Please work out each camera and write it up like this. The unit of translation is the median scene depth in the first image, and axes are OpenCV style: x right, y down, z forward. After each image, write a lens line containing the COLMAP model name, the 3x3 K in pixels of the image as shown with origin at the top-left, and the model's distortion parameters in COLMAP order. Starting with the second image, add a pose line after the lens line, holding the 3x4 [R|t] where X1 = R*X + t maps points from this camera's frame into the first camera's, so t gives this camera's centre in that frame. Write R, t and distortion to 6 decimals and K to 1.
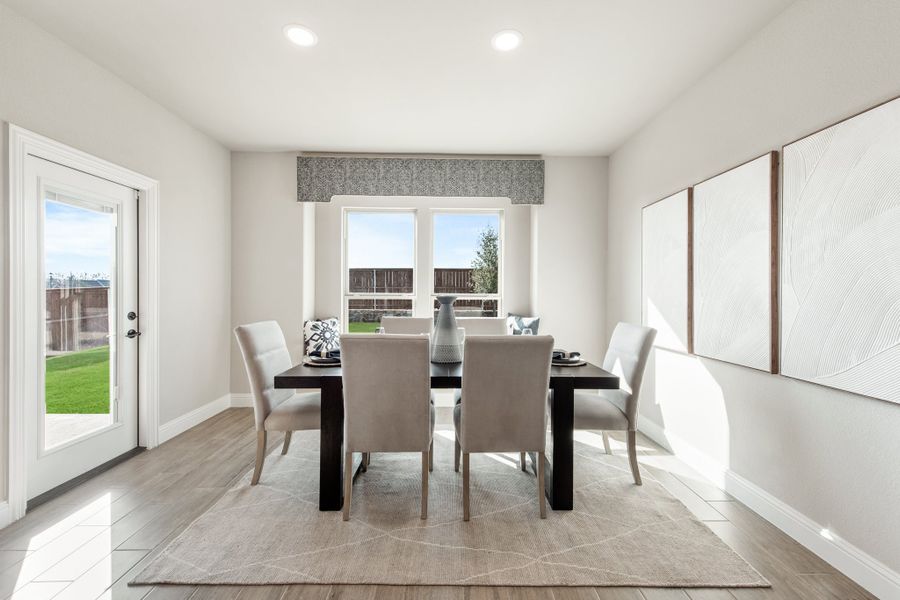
lens RADIAL K [[356.1, 0, 452.7], [0, 356.1, 296.2], [0, 0, 1]] dist [0.004550, -0.000298]
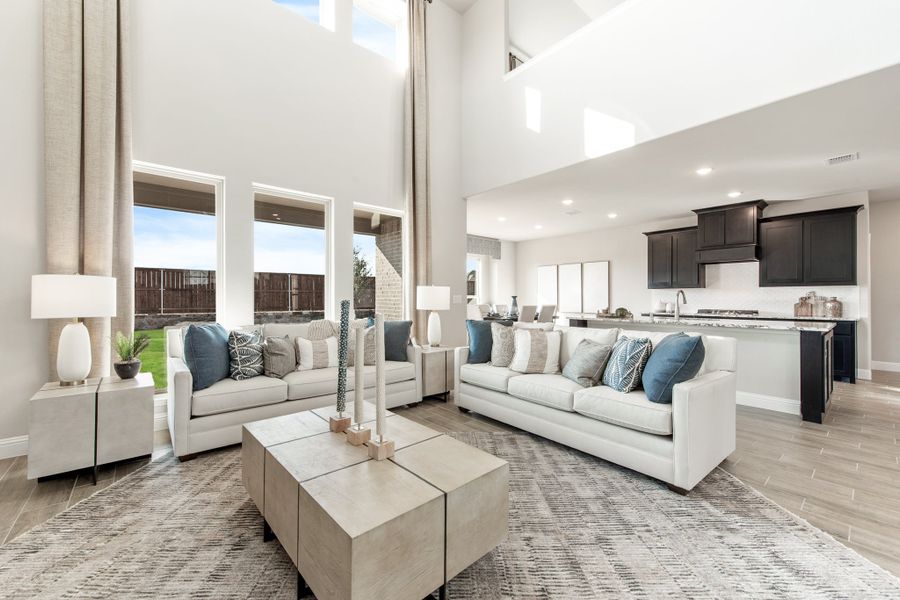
lens RADIAL K [[356.1, 0, 449.8], [0, 356.1, 298.1], [0, 0, 1]] dist [0.004550, -0.000298]
pose [[0.776333, -0.007198, 0.630282, -1.582178], [0.009958, 0.999950, -0.000846, 0.010156], [-0.630244, 0.006933, 0.776366, -0.701463]]
